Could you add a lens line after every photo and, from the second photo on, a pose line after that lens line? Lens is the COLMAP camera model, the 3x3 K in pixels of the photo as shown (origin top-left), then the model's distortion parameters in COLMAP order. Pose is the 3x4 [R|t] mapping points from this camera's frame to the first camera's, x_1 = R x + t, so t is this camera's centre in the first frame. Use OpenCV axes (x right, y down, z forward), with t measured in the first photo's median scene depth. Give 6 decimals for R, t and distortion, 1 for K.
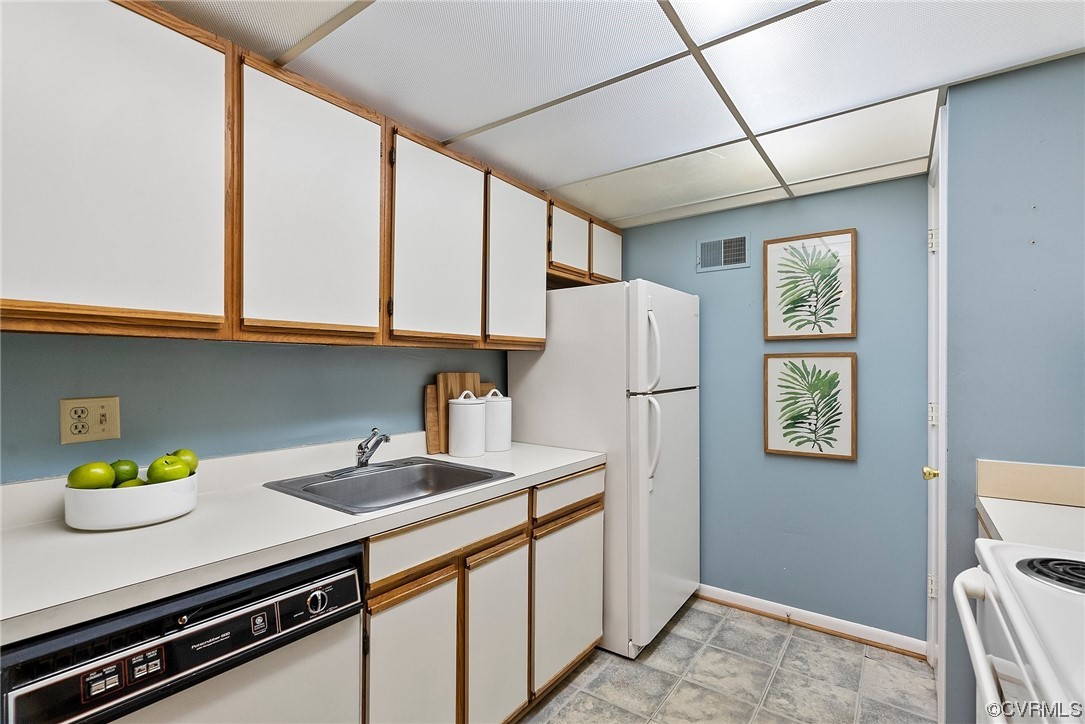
lens RADIAL K [[492.4, 0, 553.3], [0, 492.4, 371.0], [0, 0, 1]] dist [-0.010344, 0.004927]
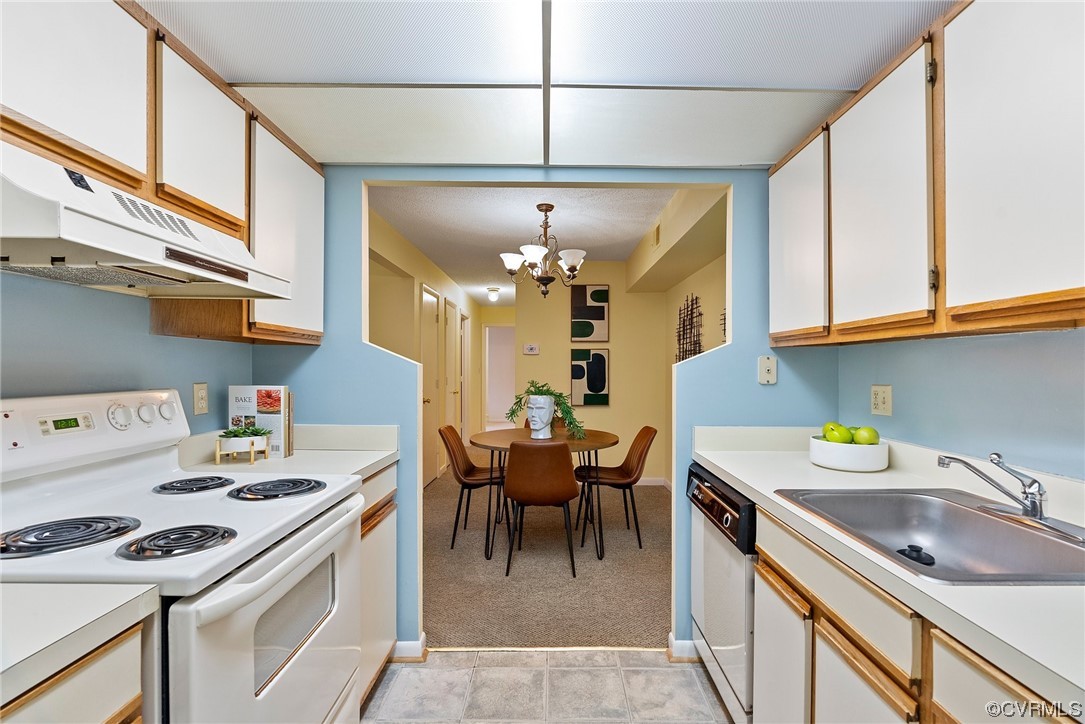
lens RADIAL K [[492.4, 0, 557.2], [0, 492.4, 373.6], [0, 0, 1]] dist [-0.010344, 0.004927]
pose [[-0.804203, 0.003248, -0.594346, 0.411765], [-0.009593, 0.999784, 0.018445, 0.001236], [0.594278, 0.020535, -0.803998, 0.945659]]
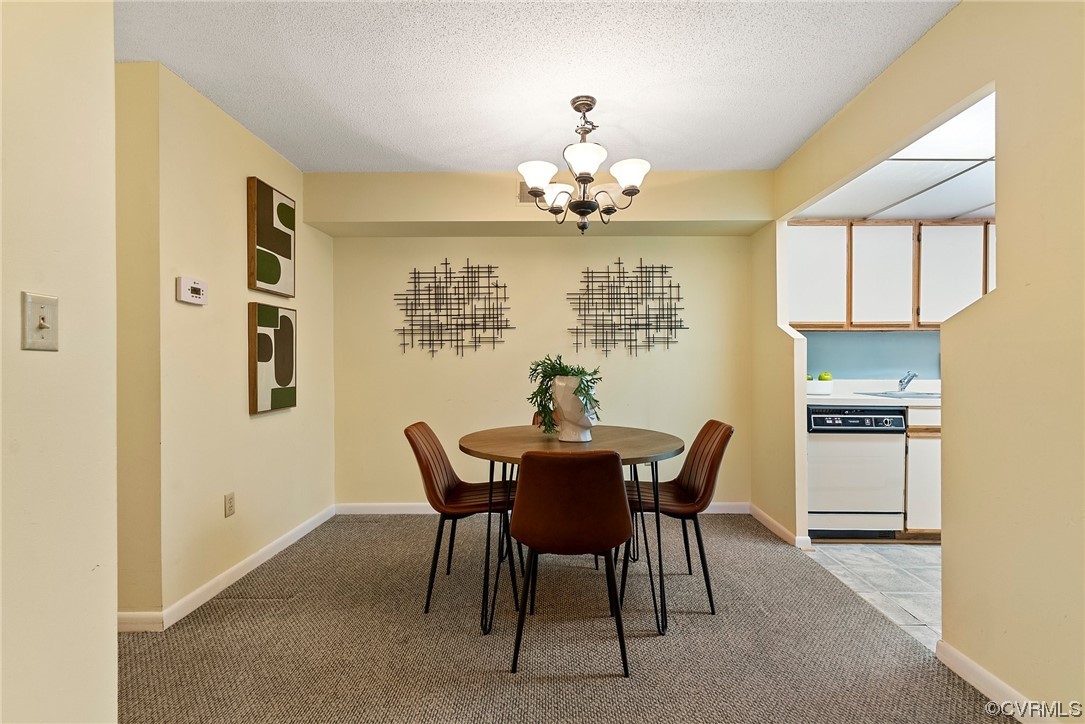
lens RADIAL K [[492.4, 0, 550.8], [0, 492.4, 362.4], [0, 0, 1]] dist [-0.010344, 0.004927]
pose [[0.571878, -0.002366, -0.820336, 0.351771], [-0.005325, 0.999964, -0.006596, 0.079356], [0.820322, 0.008140, 0.571844, -1.068912]]
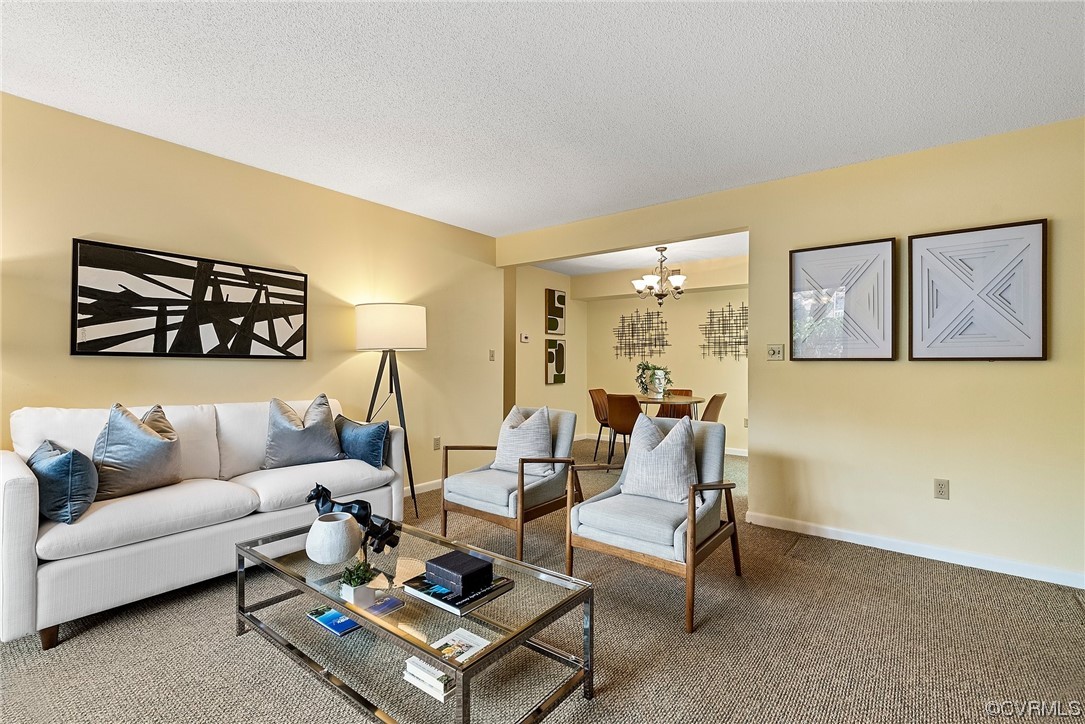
lens RADIAL K [[492.4, 0, 548.3], [0, 492.4, 362.3], [0, 0, 1]] dist [-0.010344, 0.004927]
pose [[-0.037850, -0.003078, -0.999279, 1.994429], [-0.014832, 0.999887, -0.002518, 0.077074], [0.999173, 0.014726, -0.037891, -0.848548]]
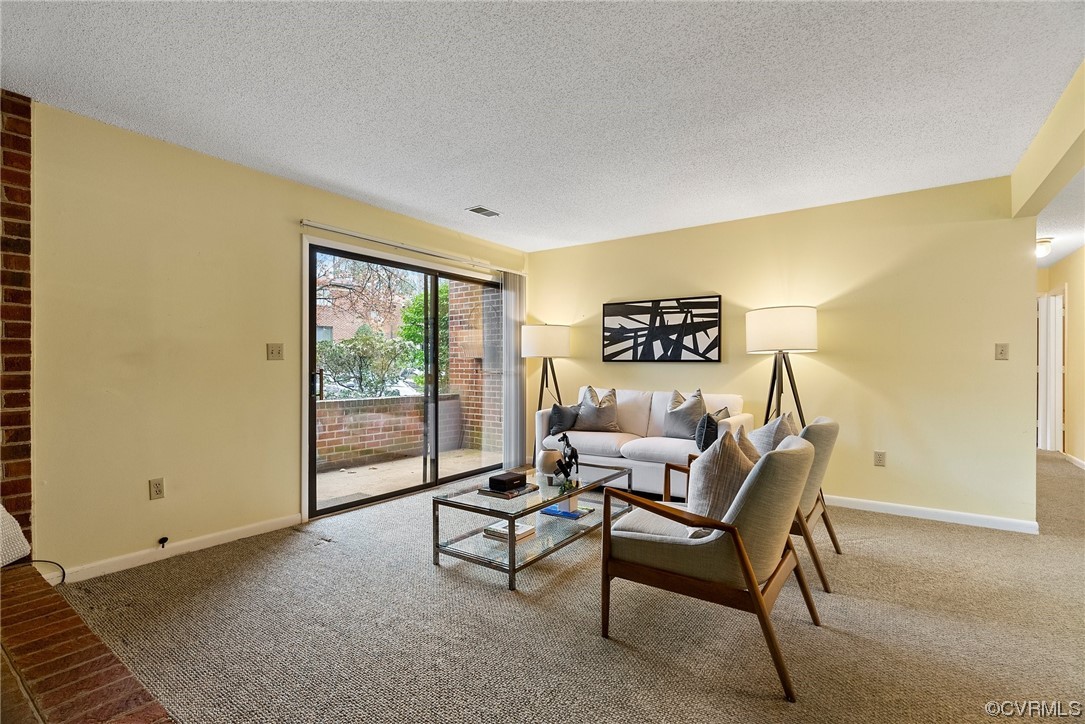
lens RADIAL K [[492.4, 0, 550.9], [0, 492.4, 366.7], [0, 0, 1]] dist [-0.010344, 0.004927]
pose [[-0.999913, 0.001298, -0.013126, 1.152605], [0.001149, 0.999935, 0.011372, 0.069930], [0.013140, 0.011356, -0.999849, 0.329817]]
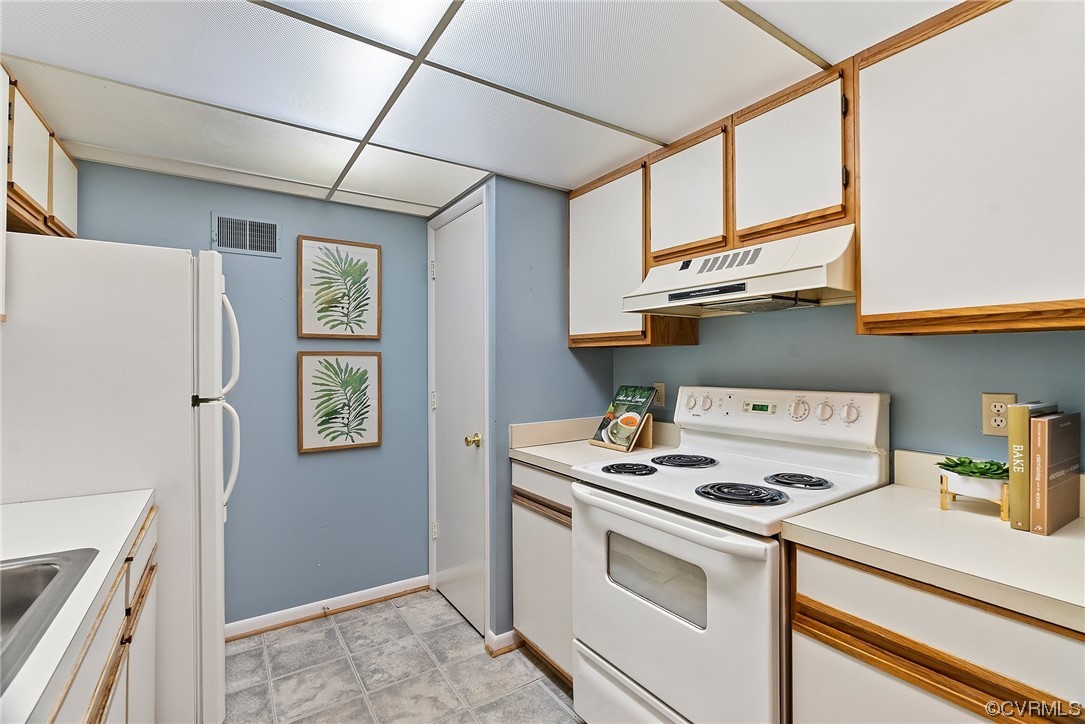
lens RADIAL K [[492.4, 0, 545.7], [0, 492.4, 363.6], [0, 0, 1]] dist [-0.010344, 0.004927]
pose [[0.354139, -0.000241, 0.935193, -0.353491], [0.010947, 0.999933, -0.003888, -0.001753], [-0.935129, 0.011615, 0.354118, 0.234829]]
